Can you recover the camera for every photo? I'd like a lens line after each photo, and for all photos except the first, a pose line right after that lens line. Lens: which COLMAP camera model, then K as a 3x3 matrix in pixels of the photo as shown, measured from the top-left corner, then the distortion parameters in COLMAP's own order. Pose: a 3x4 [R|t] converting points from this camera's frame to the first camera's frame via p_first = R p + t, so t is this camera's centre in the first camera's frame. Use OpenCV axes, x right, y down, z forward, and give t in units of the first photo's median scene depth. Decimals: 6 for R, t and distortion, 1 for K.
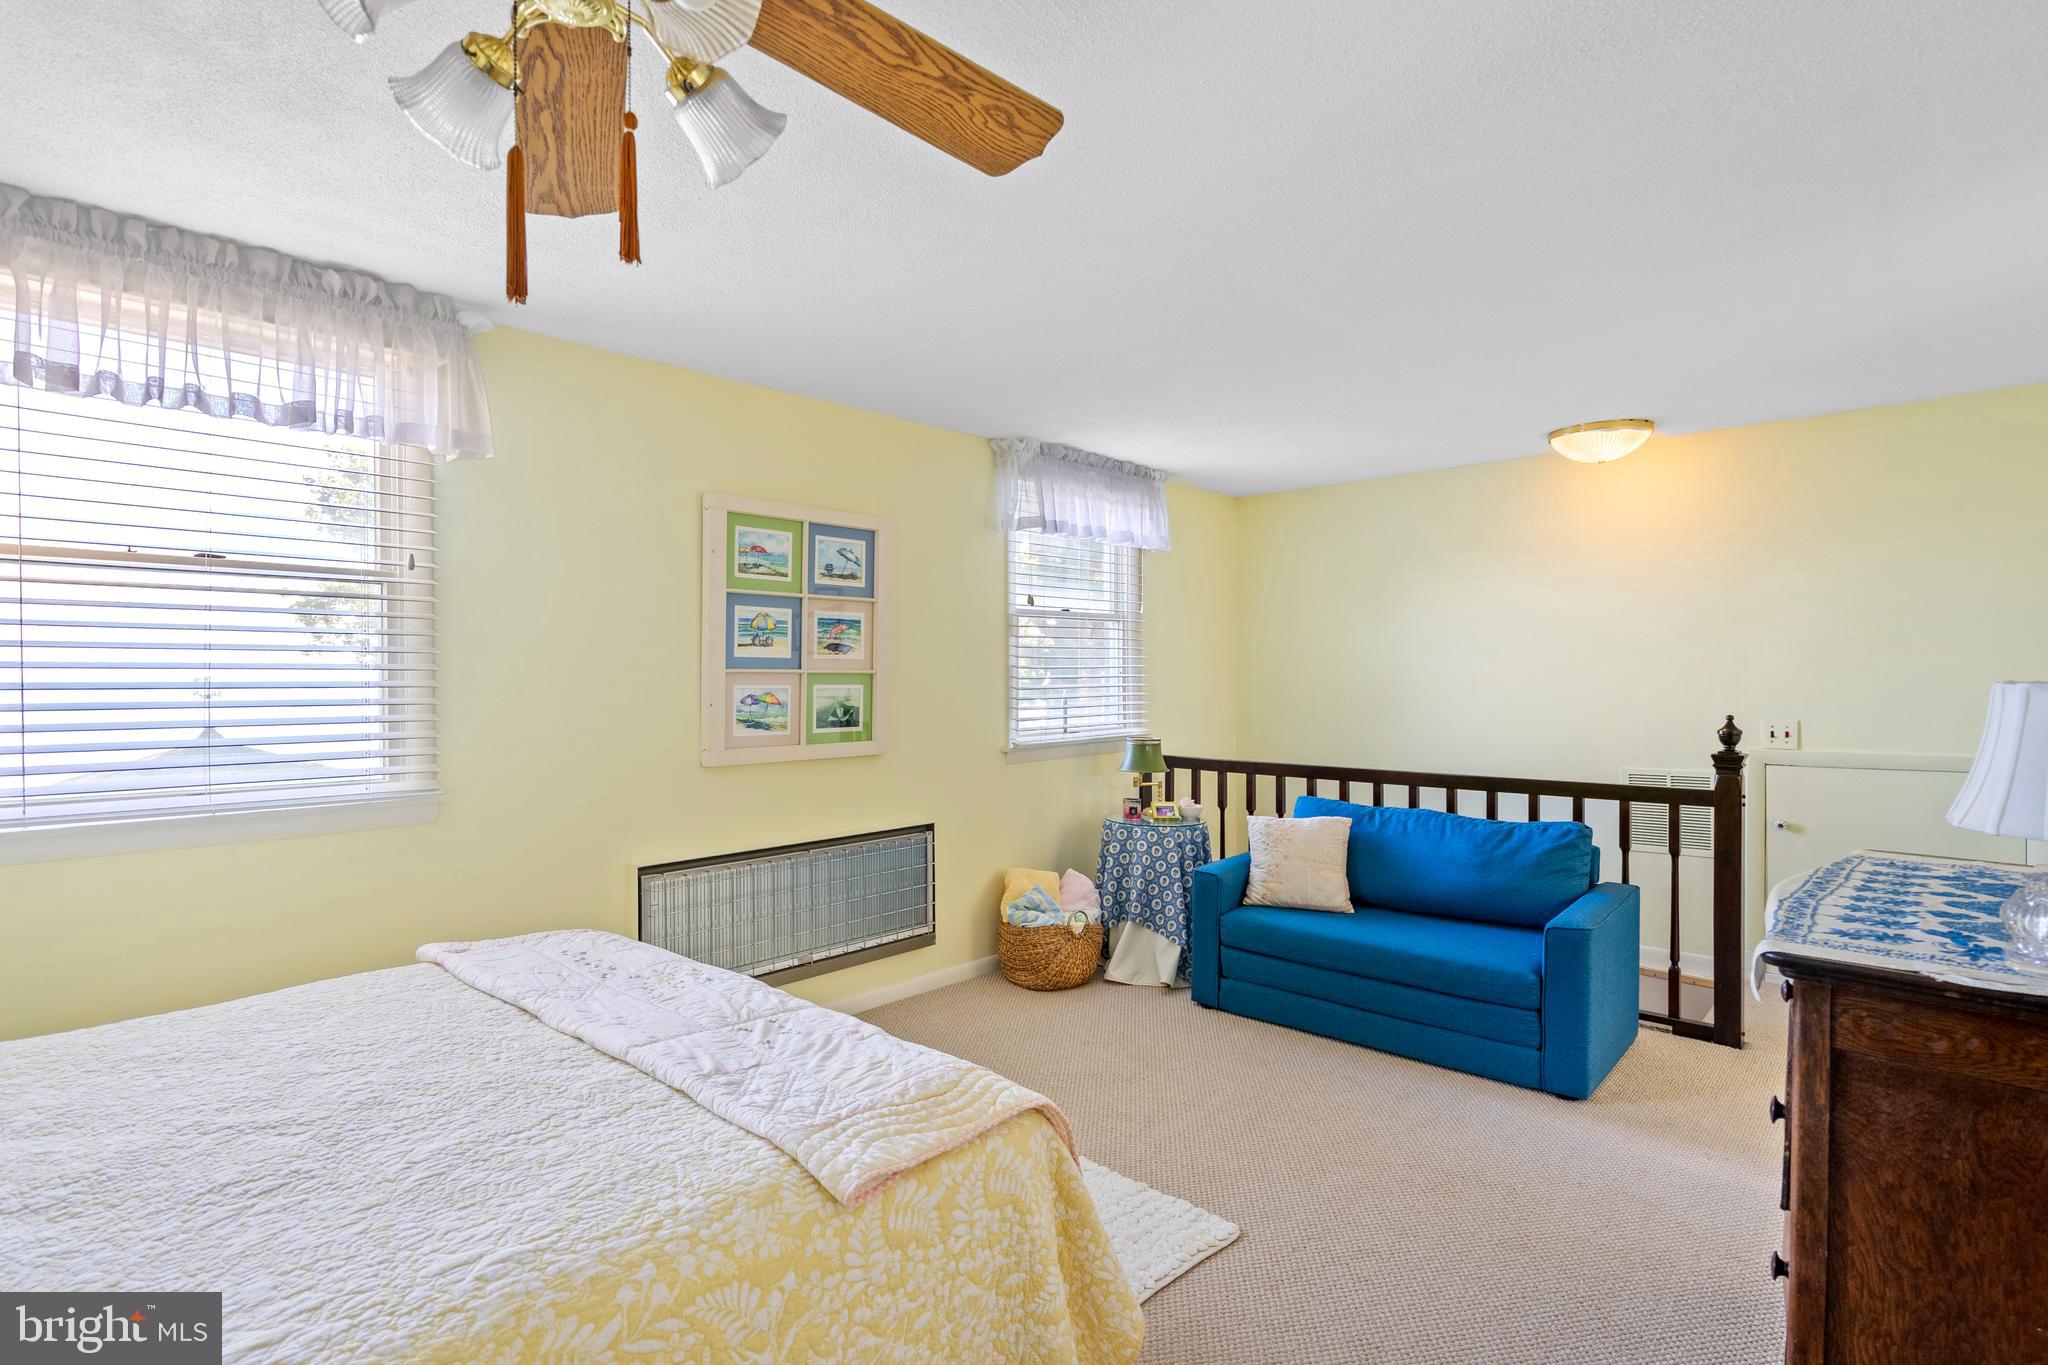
lens RADIAL K [[1043.5, 0, 1026.8], [0, 1043.5, 673.7], [0, 0, 1]] dist [0.005752, 0.001089]
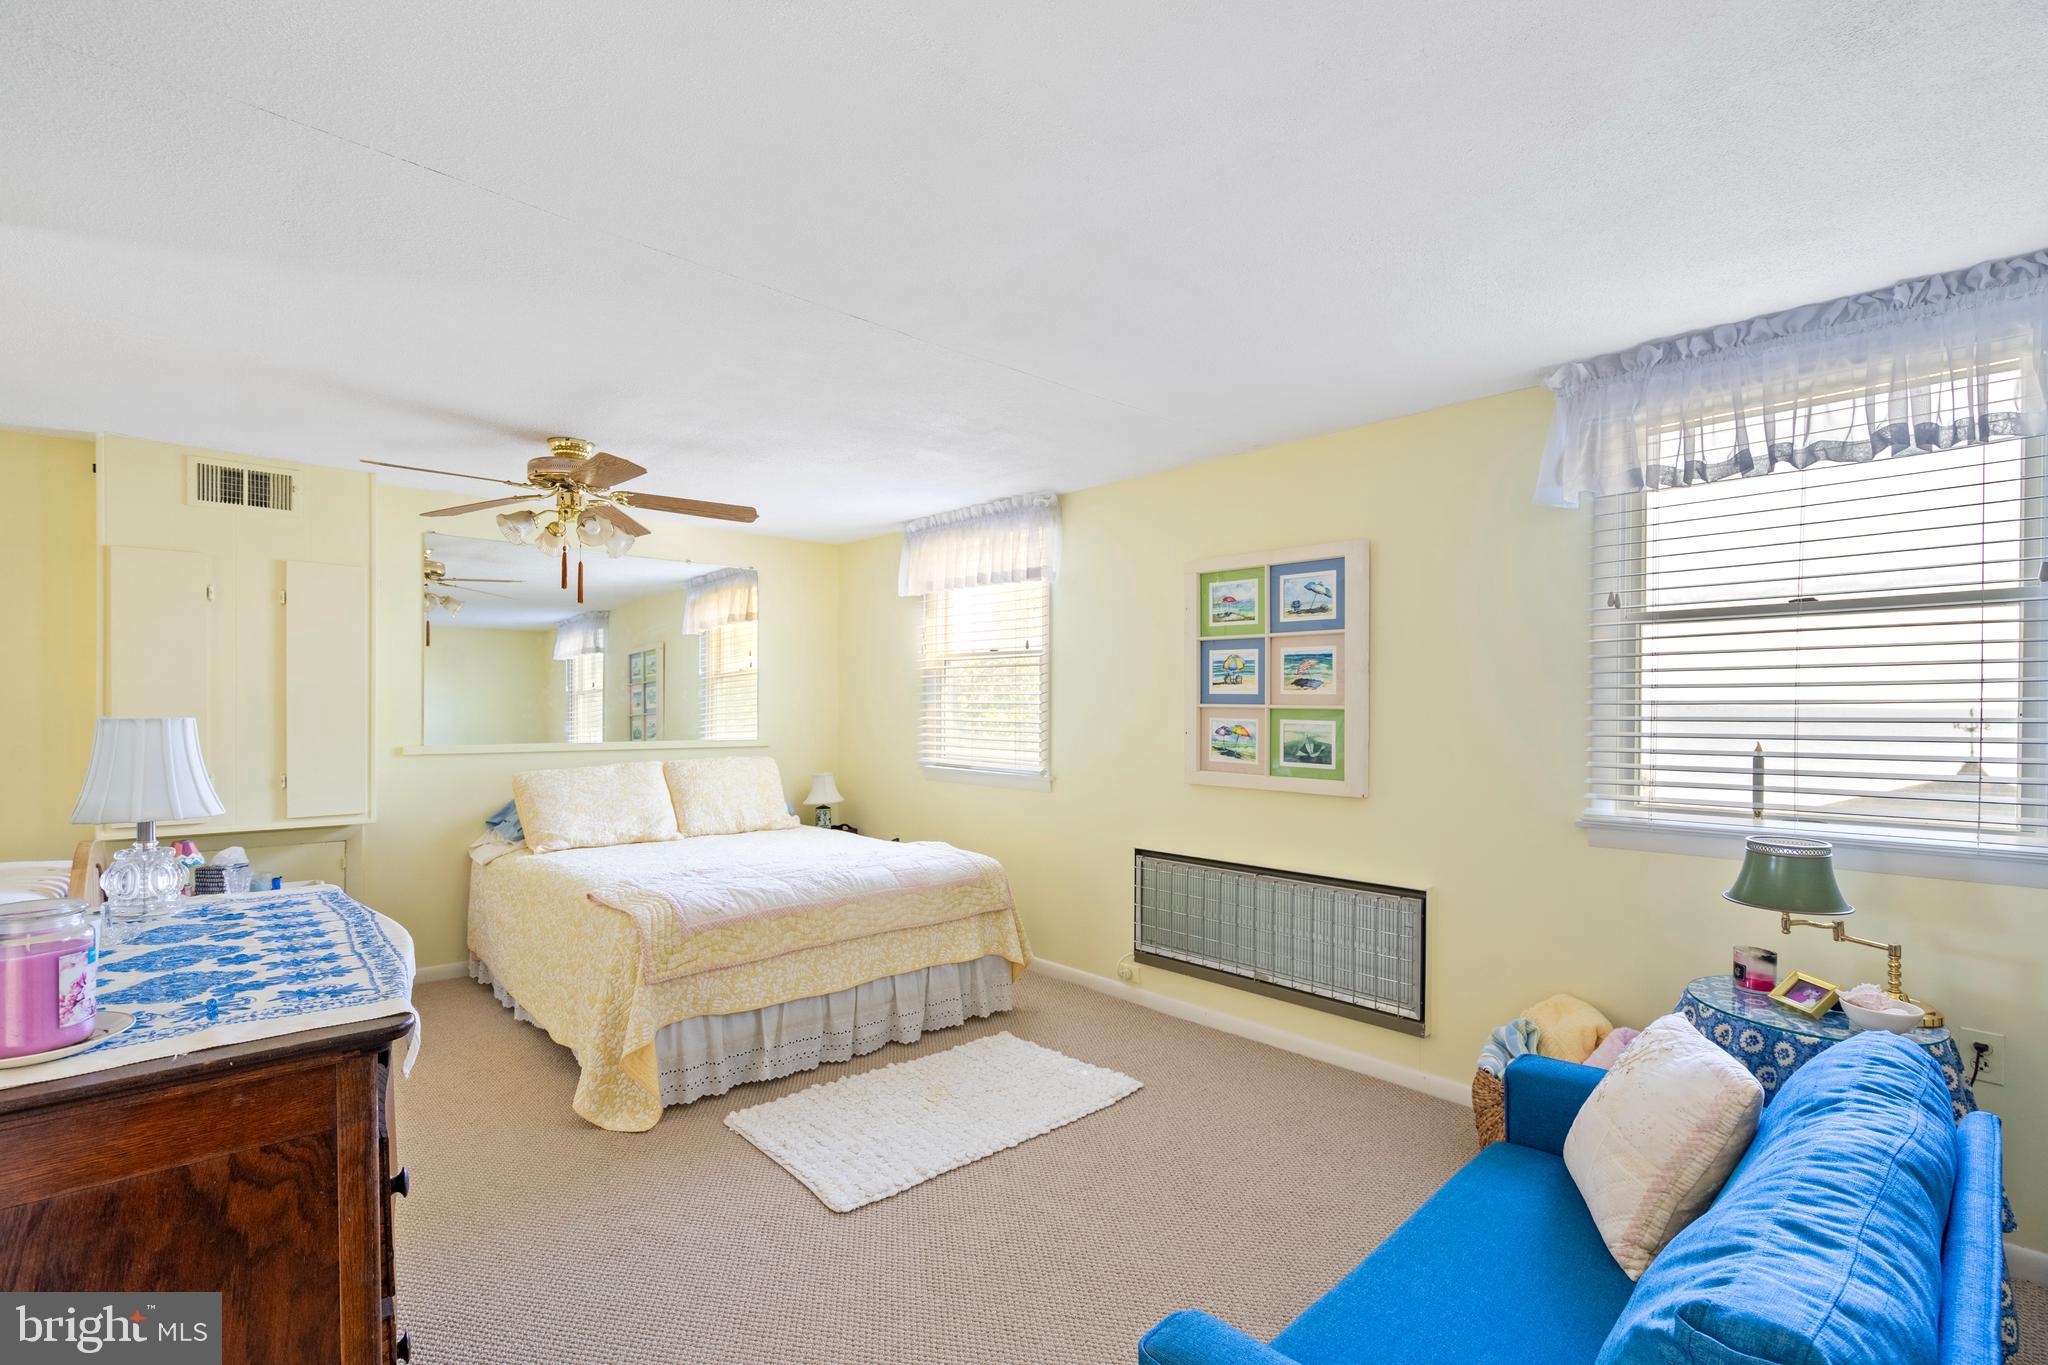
lens RADIAL K [[925.6, 0, 1022.1], [0, 925.6, 703.0], [0, 0, 1]] dist [0.002743, 0.000313]
pose [[-0.087041, 0.000179, -0.996205, 0.735524], [-0.005207, 0.999986, 0.000635, -0.005023], [0.996191, 0.005242, -0.087039, 0.818048]]
